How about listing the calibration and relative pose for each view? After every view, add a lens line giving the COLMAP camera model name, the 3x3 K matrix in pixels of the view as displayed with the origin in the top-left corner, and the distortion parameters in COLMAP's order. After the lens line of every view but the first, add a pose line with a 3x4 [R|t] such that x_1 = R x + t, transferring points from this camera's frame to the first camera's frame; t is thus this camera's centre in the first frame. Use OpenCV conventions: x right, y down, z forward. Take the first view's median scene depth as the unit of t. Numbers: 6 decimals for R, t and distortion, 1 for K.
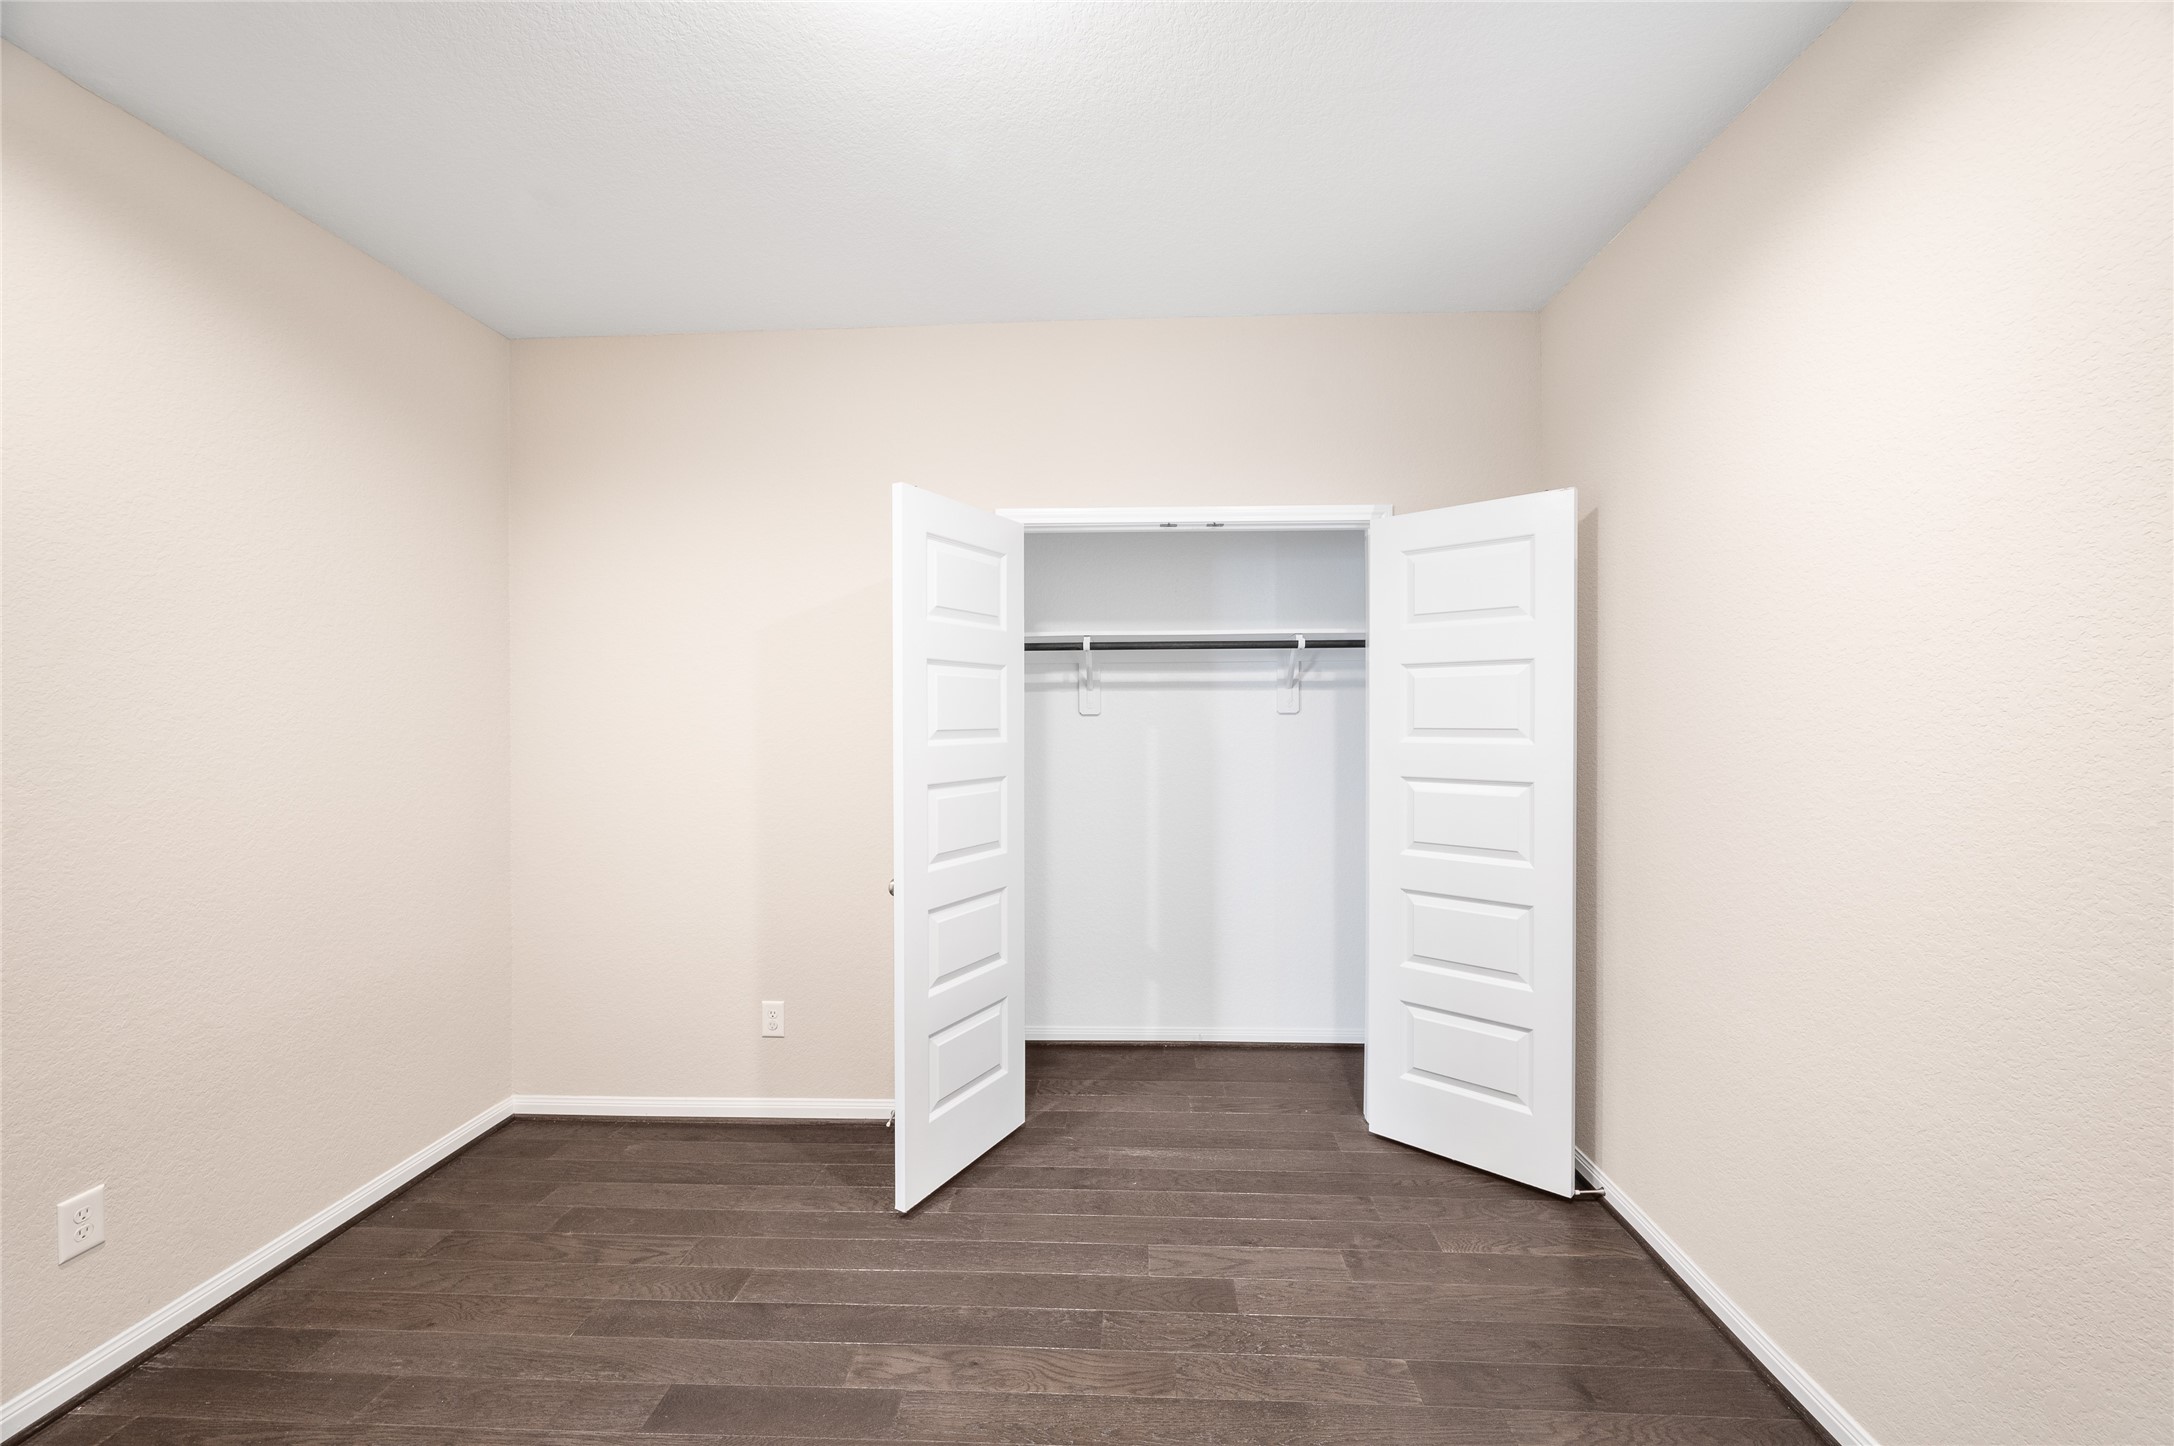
lens RADIAL K [[875.1, 0, 1091.2], [0, 875.1, 722.0], [0, 0, 1]] dist [-0.001788, 0.000310]
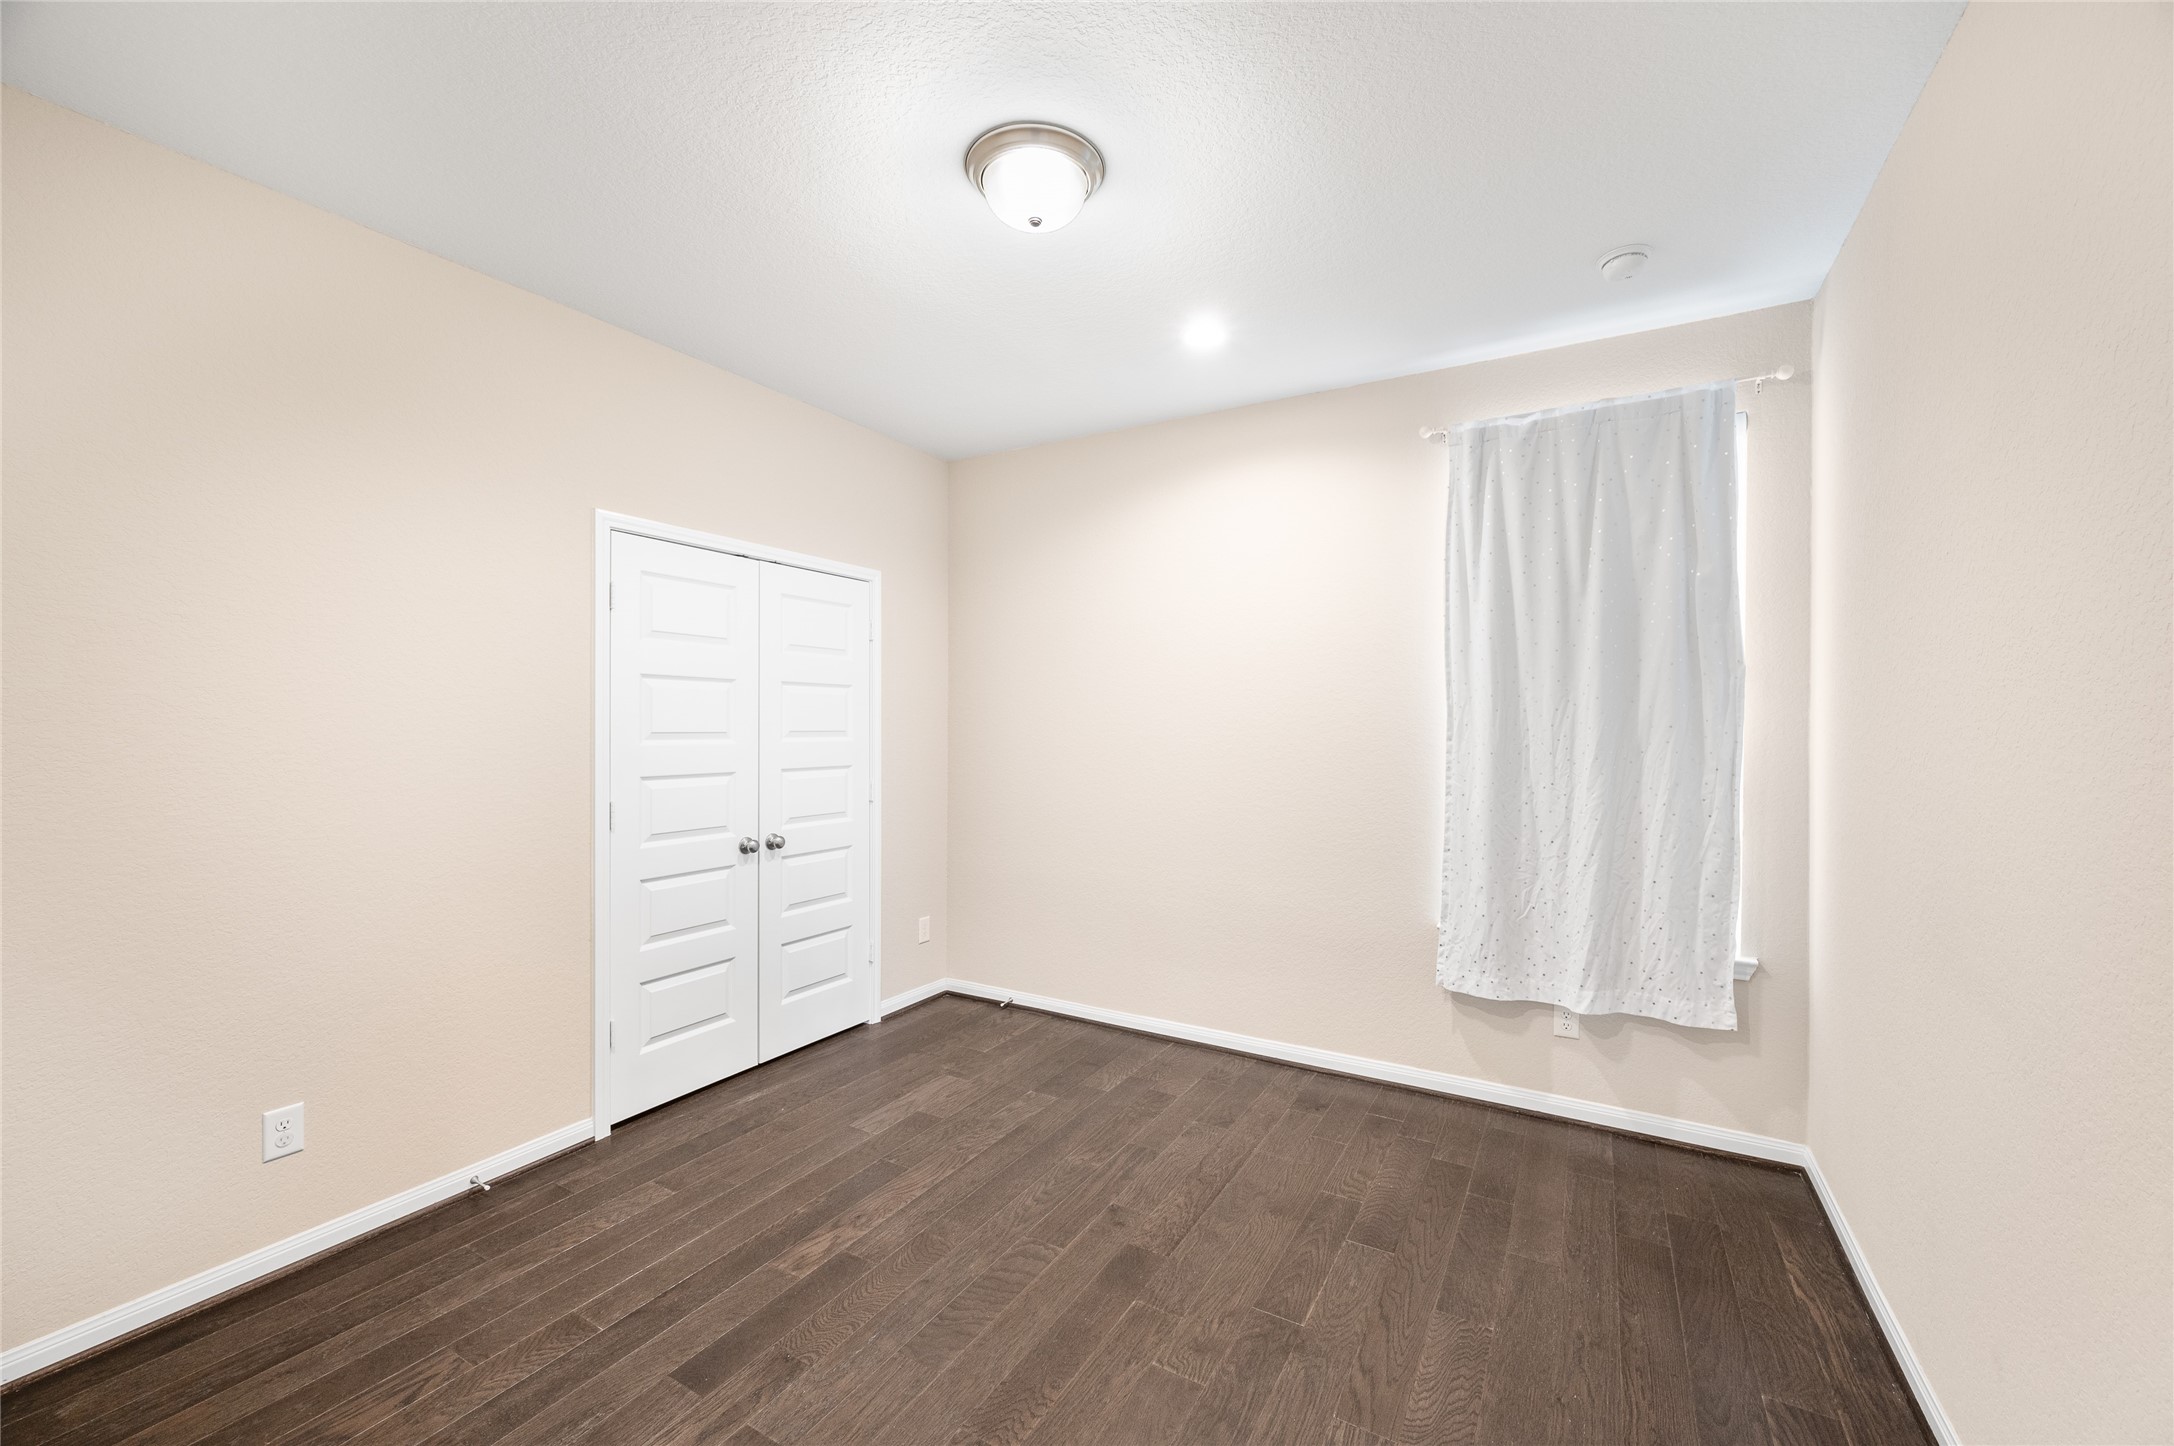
lens RADIAL K [[875.1, 0, 1090.7], [0, 875.1, 713.9], [0, 0, 1]] dist [-0.001788, 0.000310]
pose [[0.453275, 0.015533, 0.891235, -0.984438], [0.010364, 0.999689, -0.022694, 0.014796], [-0.891310, 0.019523, 0.452973, 0.072756]]
